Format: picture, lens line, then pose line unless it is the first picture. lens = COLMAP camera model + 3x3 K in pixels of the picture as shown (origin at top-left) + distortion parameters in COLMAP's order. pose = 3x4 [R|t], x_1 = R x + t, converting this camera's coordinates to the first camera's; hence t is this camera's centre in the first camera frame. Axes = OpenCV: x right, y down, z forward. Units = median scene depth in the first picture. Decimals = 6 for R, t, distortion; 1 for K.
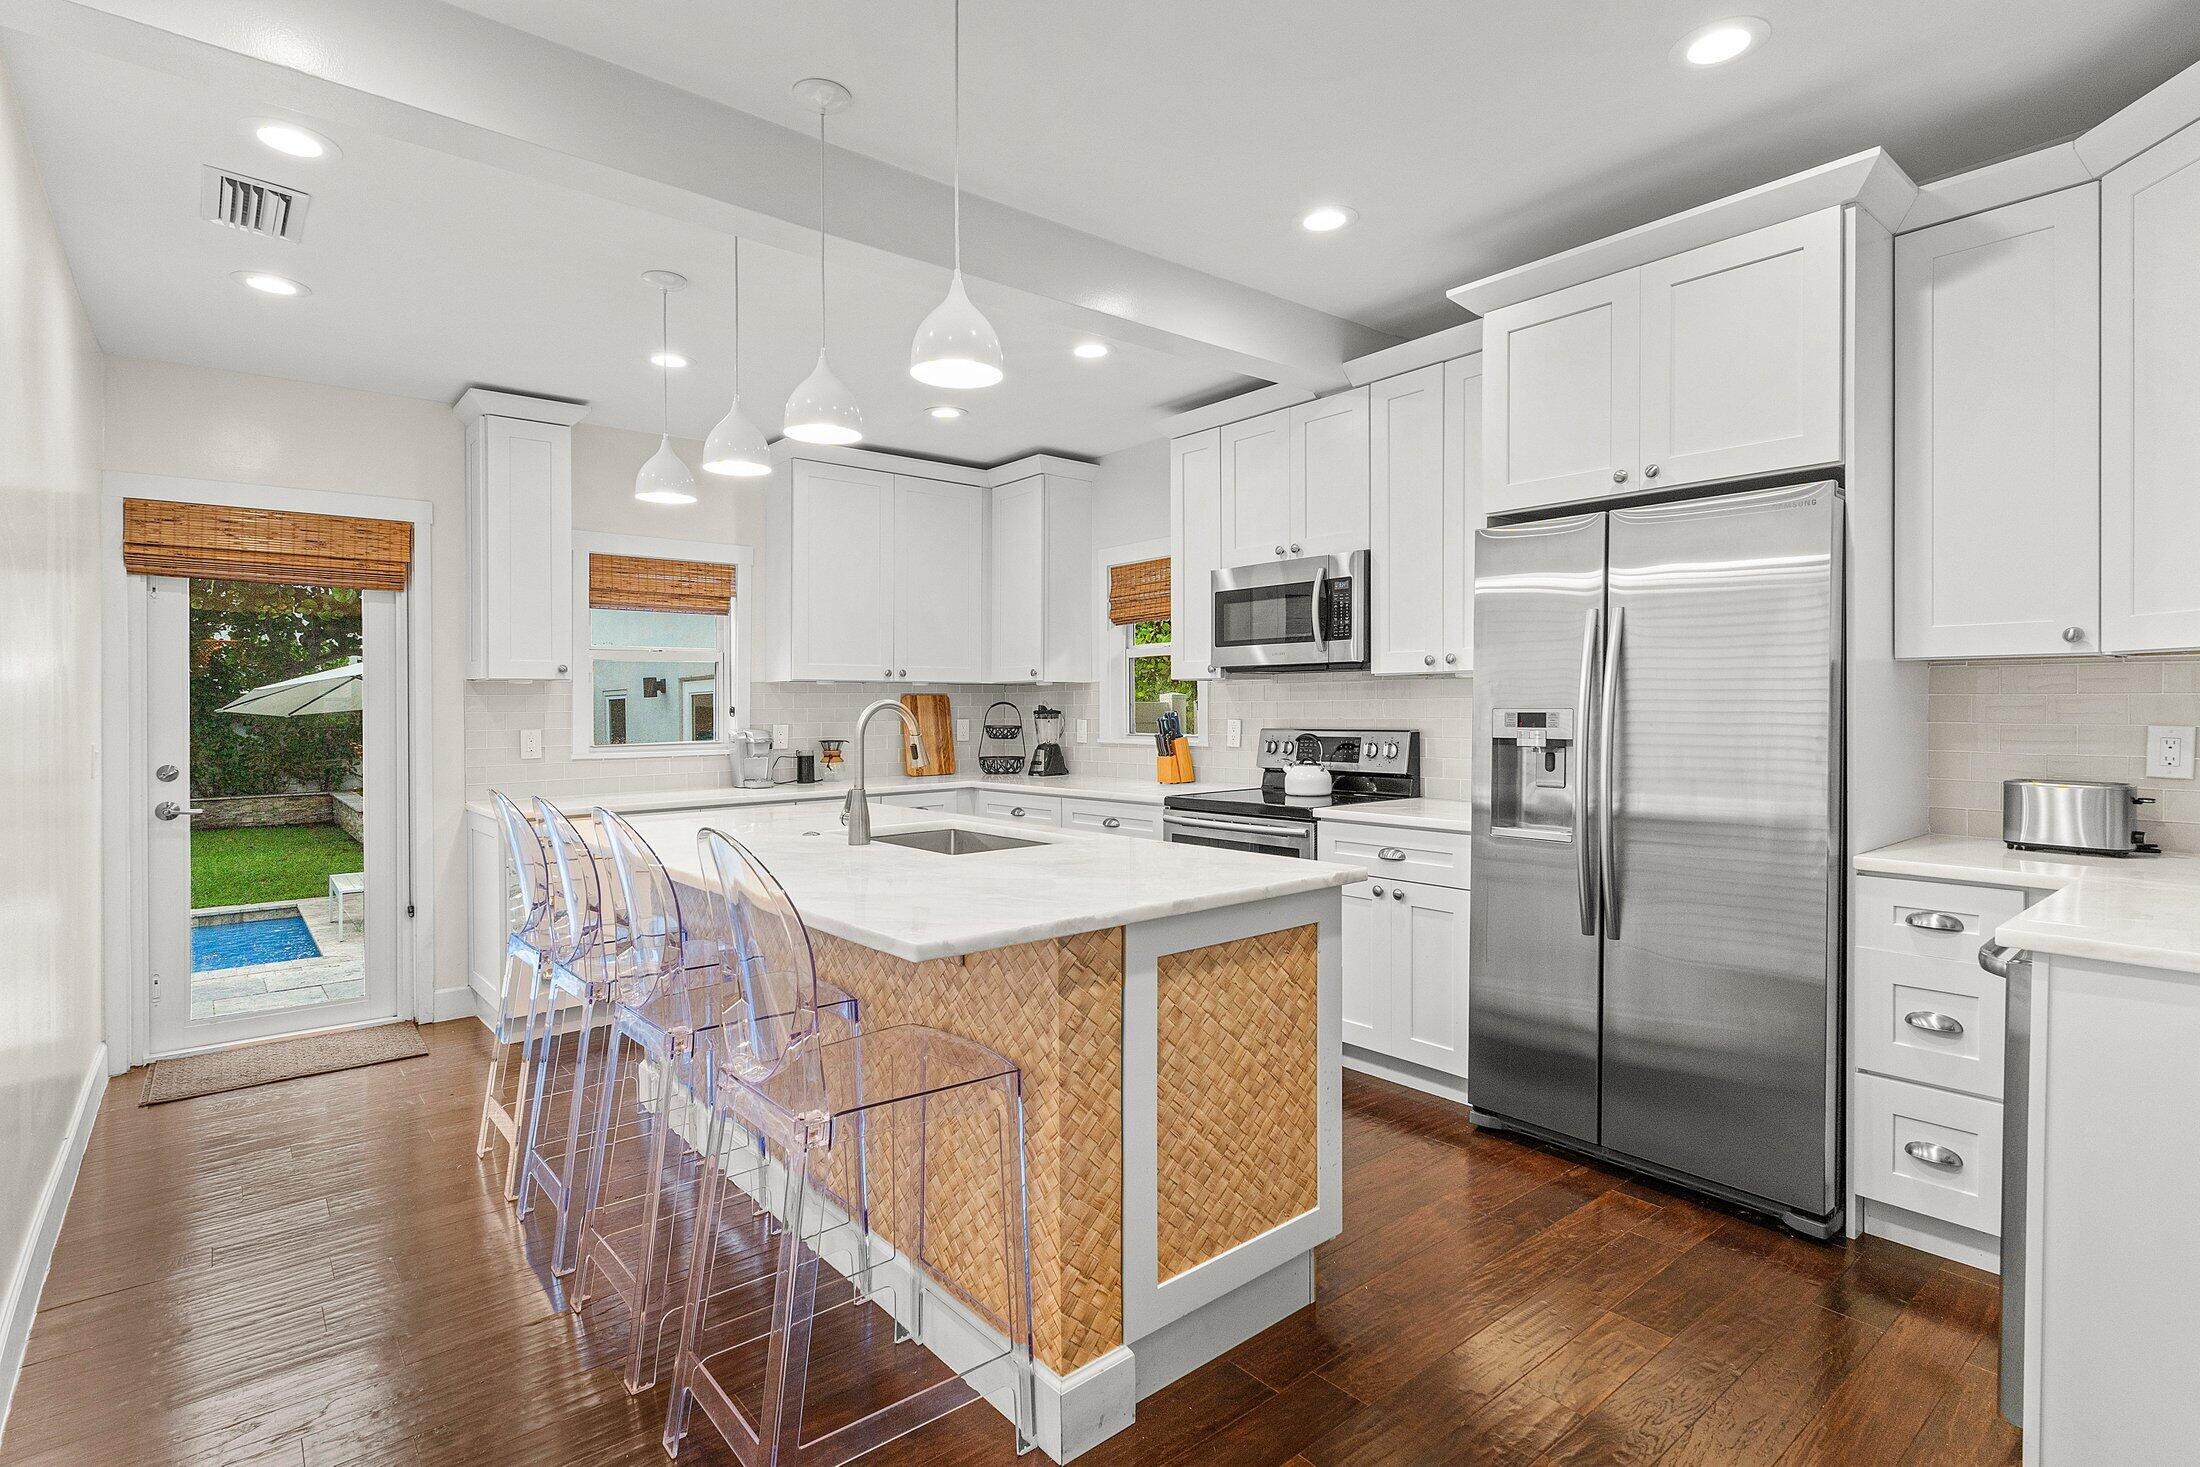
lens RADIAL K [[1069.2, 0, 1099.6], [0, 1069.2, 719.7], [0, 0, 1]] dist [0.024294, 0.000083]
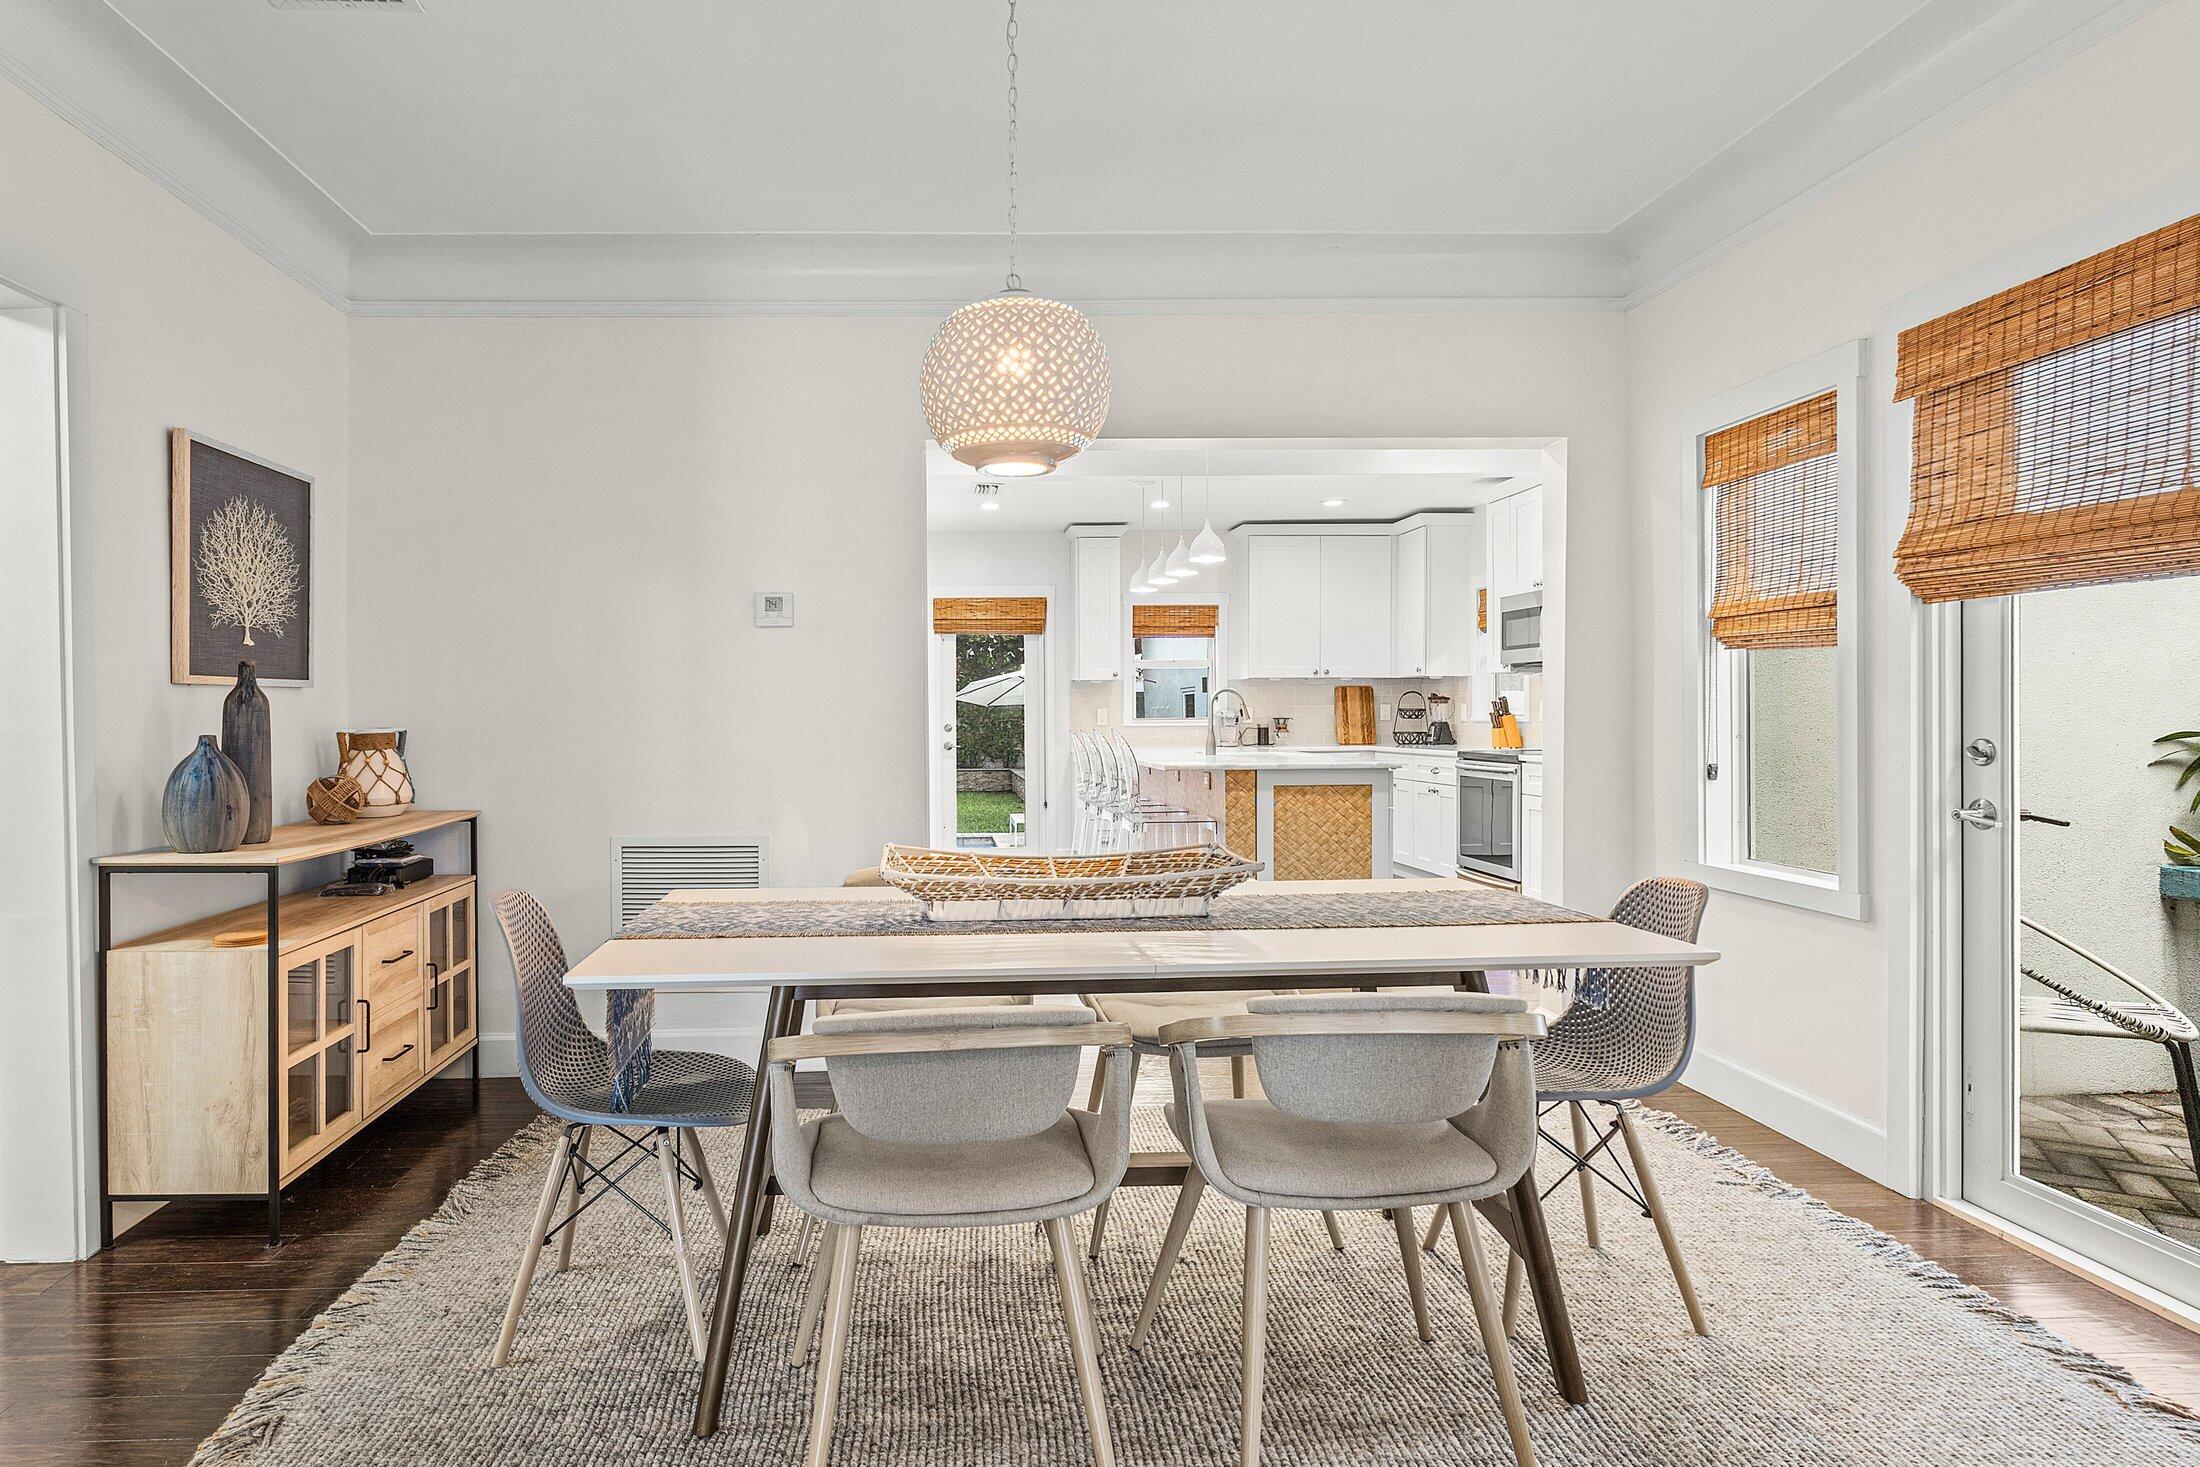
lens RADIAL K [[1237.9, 0, 1079.0], [0, 1237.9, 719.7], [0, 0, 1]] dist [0.005693, 0.000105]
pose [[0.846879, 0.000670, -0.531785, 0.448063], [-0.001245, 0.999999, -0.000724, 0.024410], [0.531784, 0.001275, 0.846879, -0.636385]]
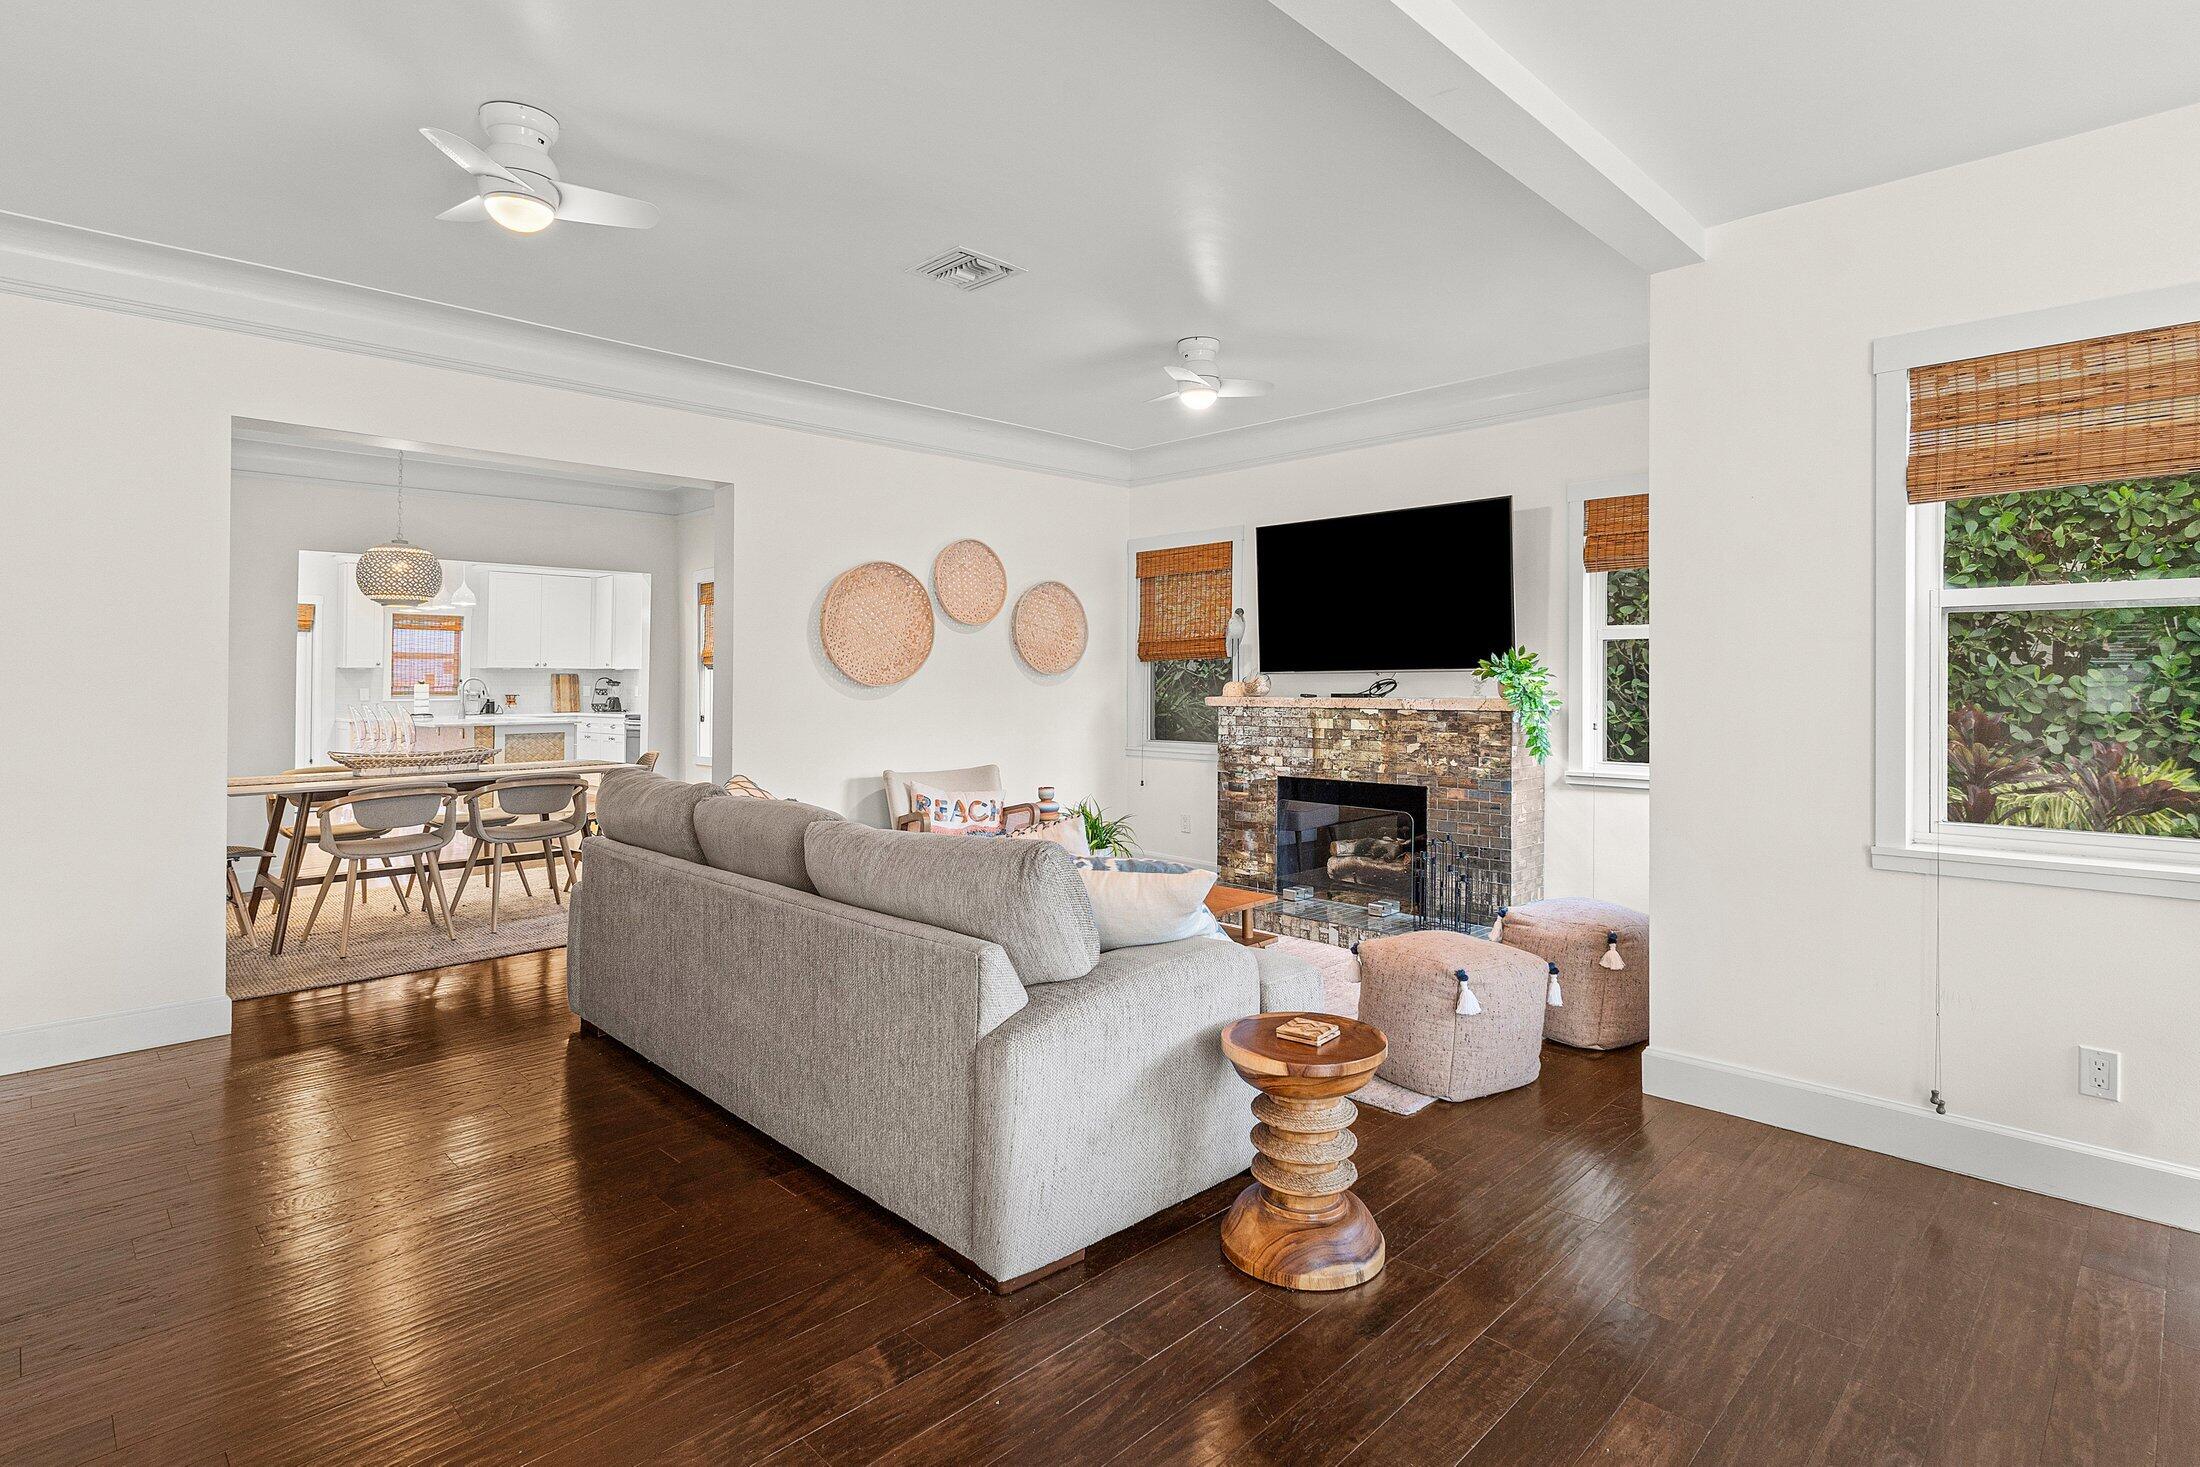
lens RADIAL K [[1069.2, 0, 1056.0], [0, 1069.2, 676.2], [0, 0, 1]] dist [0.024294, 0.000083]
pose [[0.997582, 0.004336, 0.069359, 0.744932], [-0.003065, 0.999826, -0.018421, 0.019735], [-0.069427, 0.018164, 0.997422, -1.334774]]
